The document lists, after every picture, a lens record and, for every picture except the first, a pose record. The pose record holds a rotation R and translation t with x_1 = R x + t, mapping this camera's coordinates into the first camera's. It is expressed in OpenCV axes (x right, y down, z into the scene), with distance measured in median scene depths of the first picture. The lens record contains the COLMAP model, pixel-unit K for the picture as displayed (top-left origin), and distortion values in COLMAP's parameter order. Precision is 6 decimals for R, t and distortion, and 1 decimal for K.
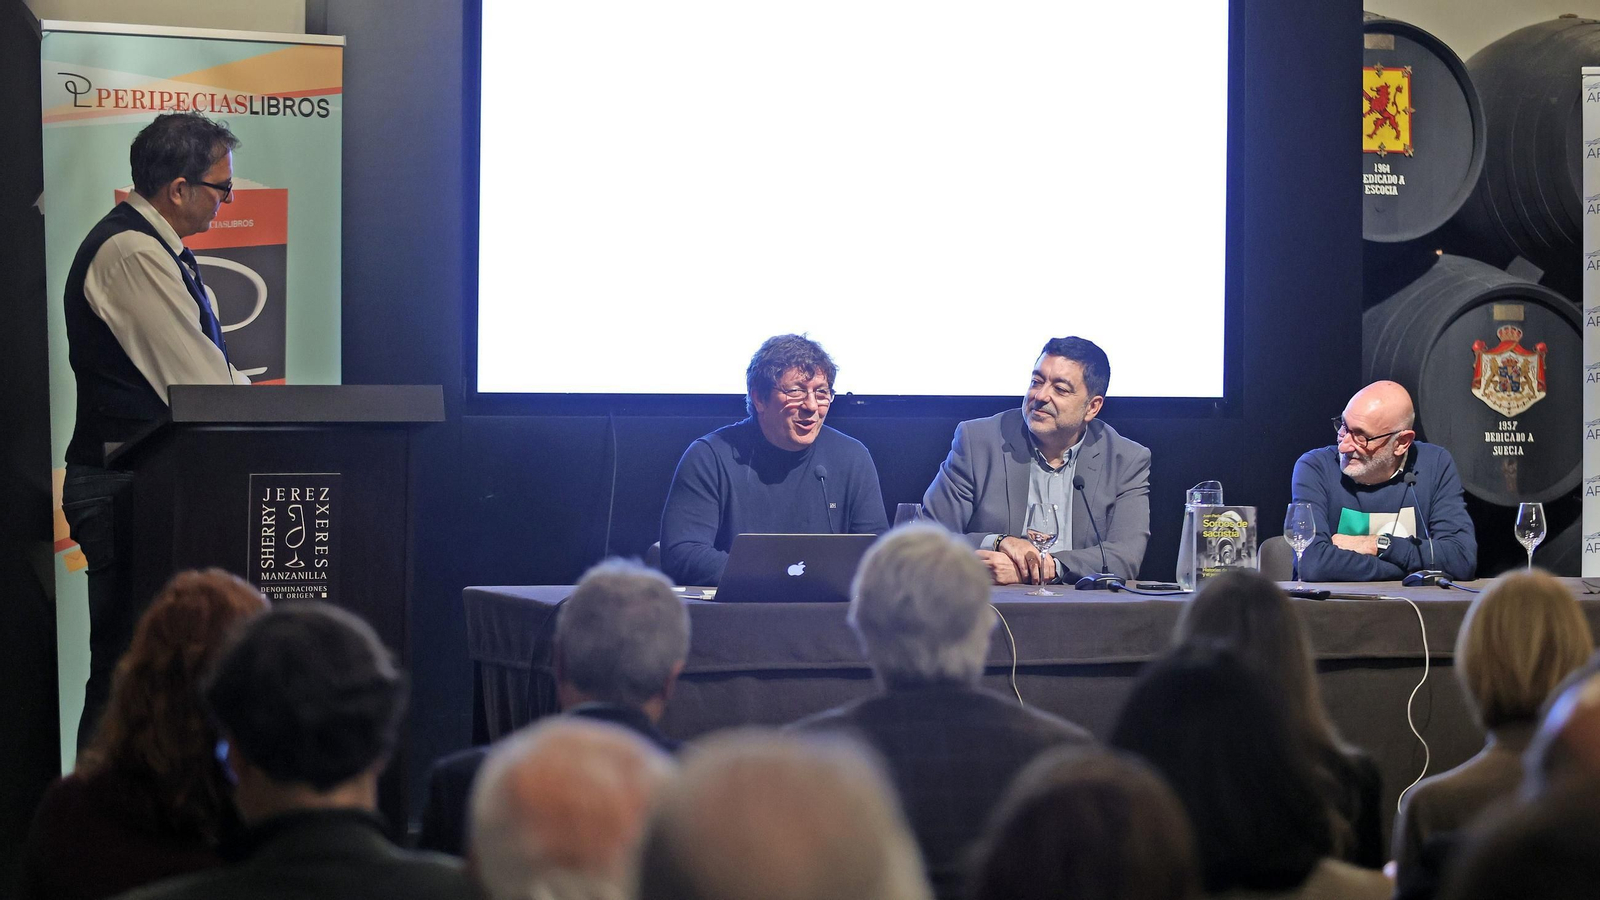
lens RADIAL K [[4519.1, 0, 800.0], [0, 4519.1, 450.0], [0, 0, 1]] dist [-0.090398, -0.065645]
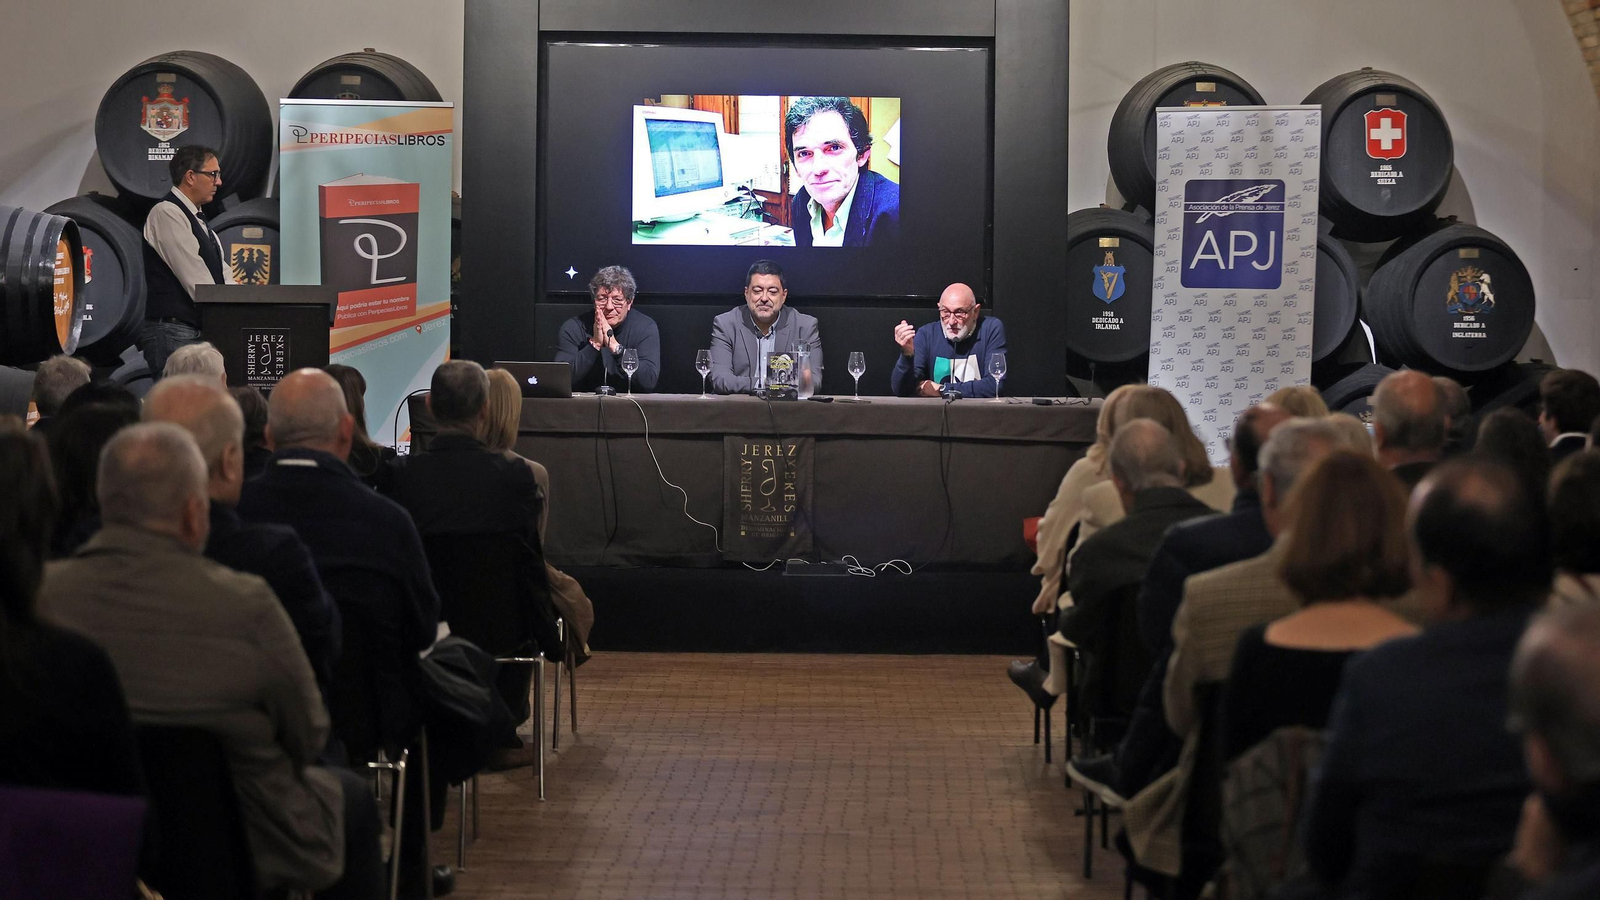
lens RADIAL K [[3317.0, 0, 800.4], [0, 3317.0, 350.8], [0, 0, 1]] dist [-0.305899, -0.071337]
pose [[0.948315, 0.009987, -0.317172, 0.506555], [-0.009850, 0.999949, 0.002035, 0.008693], [0.317177, 0.001194, 0.948366, -0.283213]]
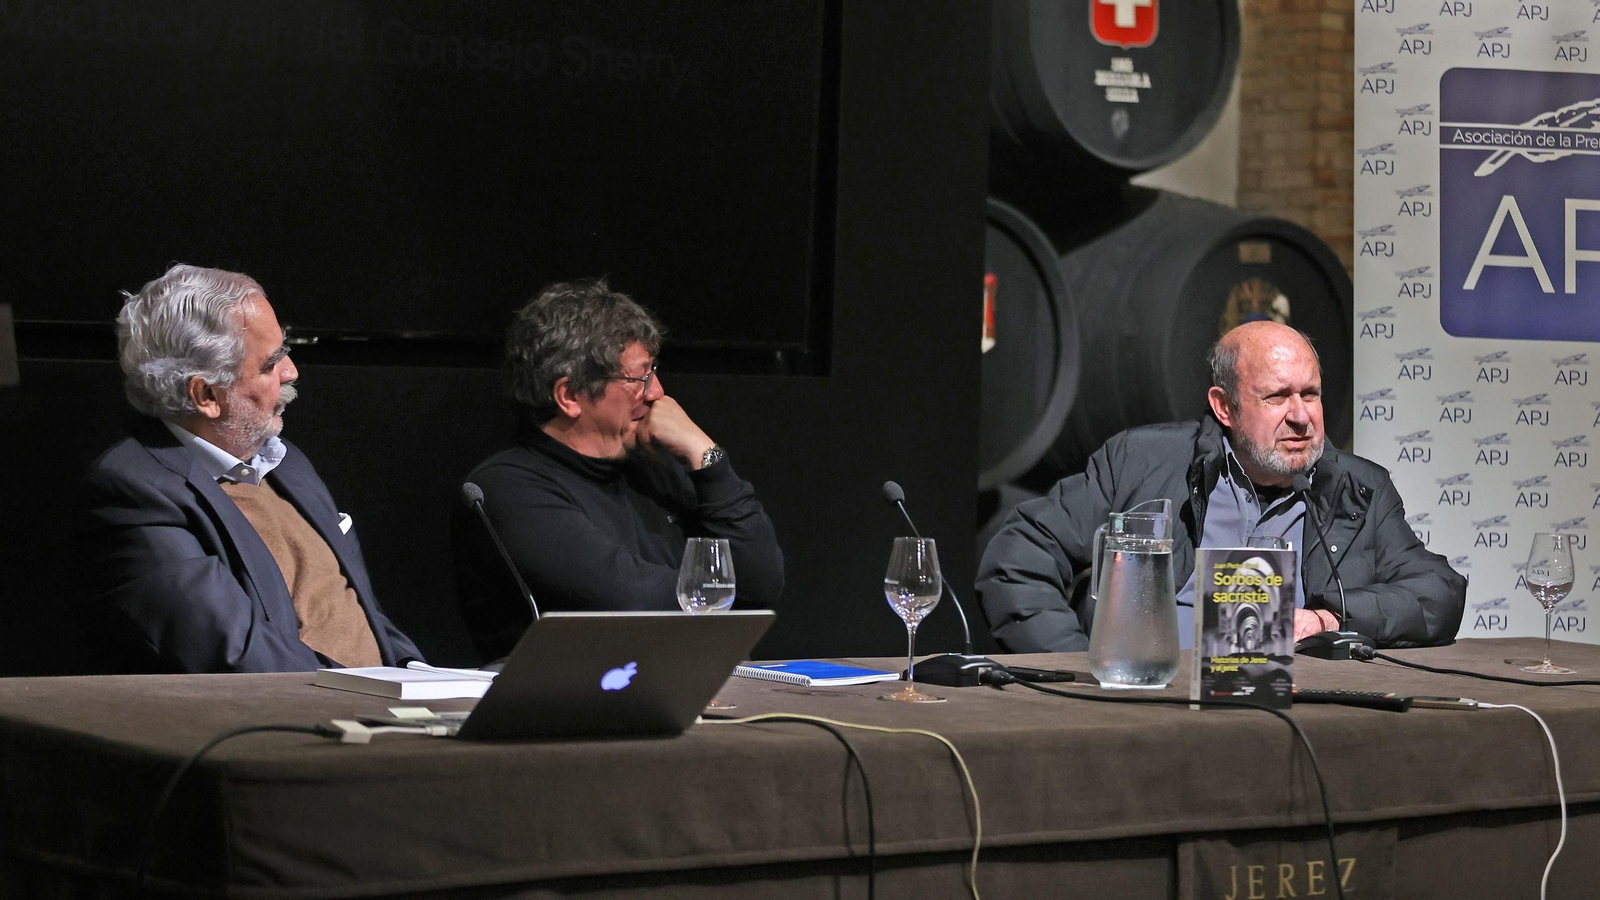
lens RADIAL K [[4013.8, 0, 800.0], [0, 4013.8, 450.0], [0, 0, 1]] dist [-0.194733, -0.013500]
pose [[0.943958, 0.015583, 0.329697, -0.120256], [-0.022735, 0.999582, 0.017849, -0.007470], [-0.329281, -0.024344, 0.943918, 0.508414]]
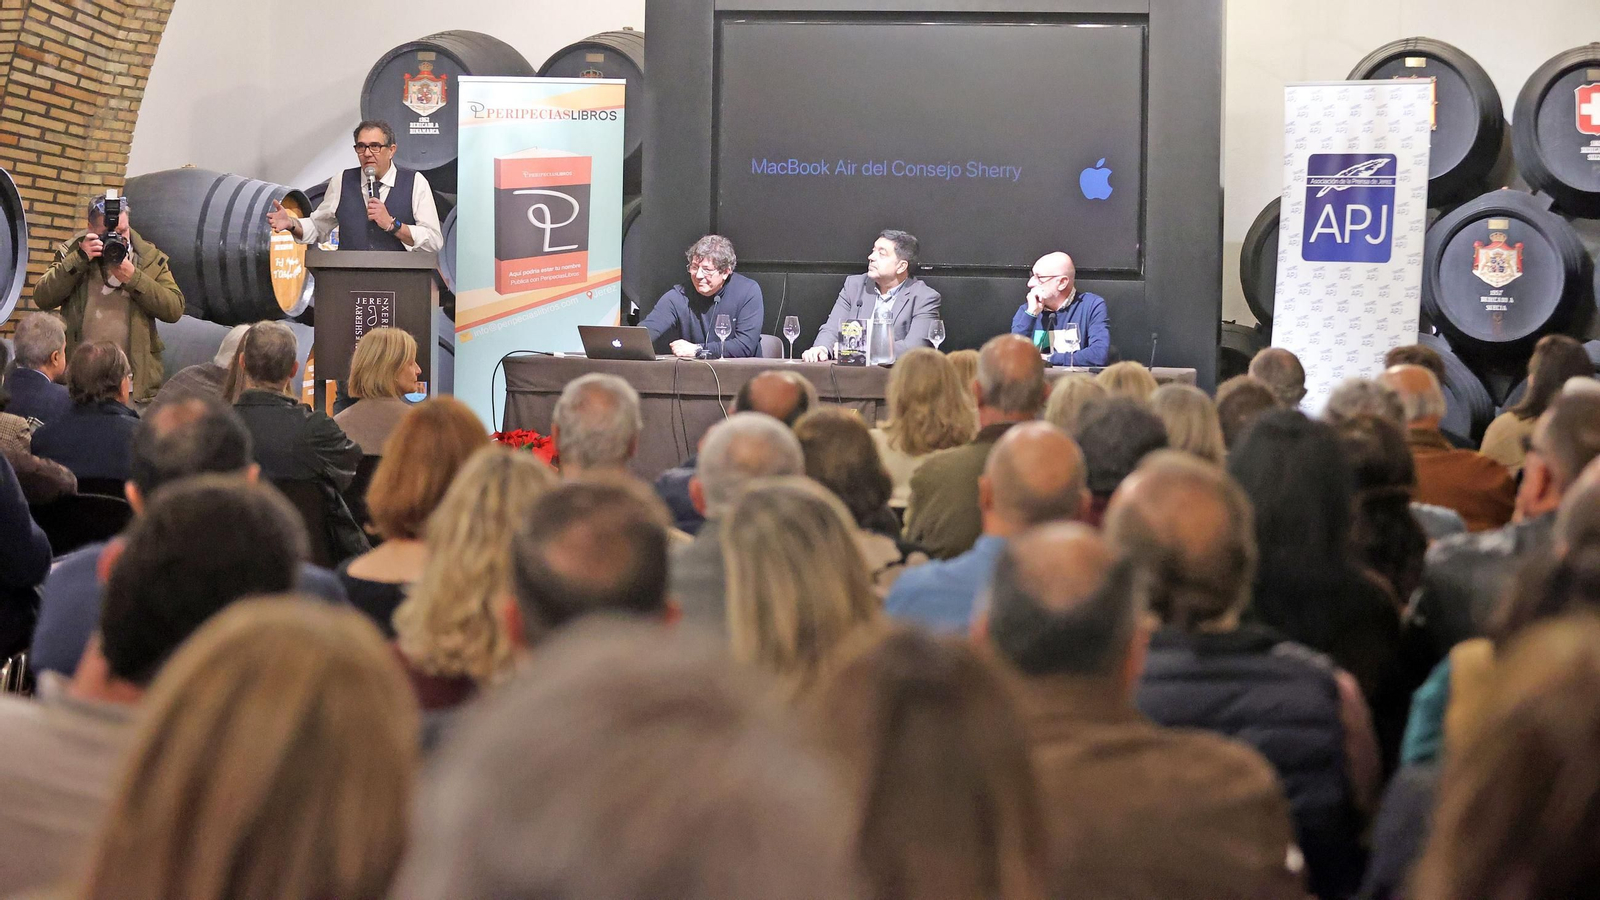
lens RADIAL K [[3317.0, 0, 800.4], [0, 3317.0, 350.8], [0, 0, 1]] dist [-0.305899, -0.071337]
pose [[0.851612, 0.024412, -0.523603, 0.774321], [-0.020735, 0.999702, 0.012885, 0.007831], [0.523762, -0.000116, 0.851865, -0.211566]]
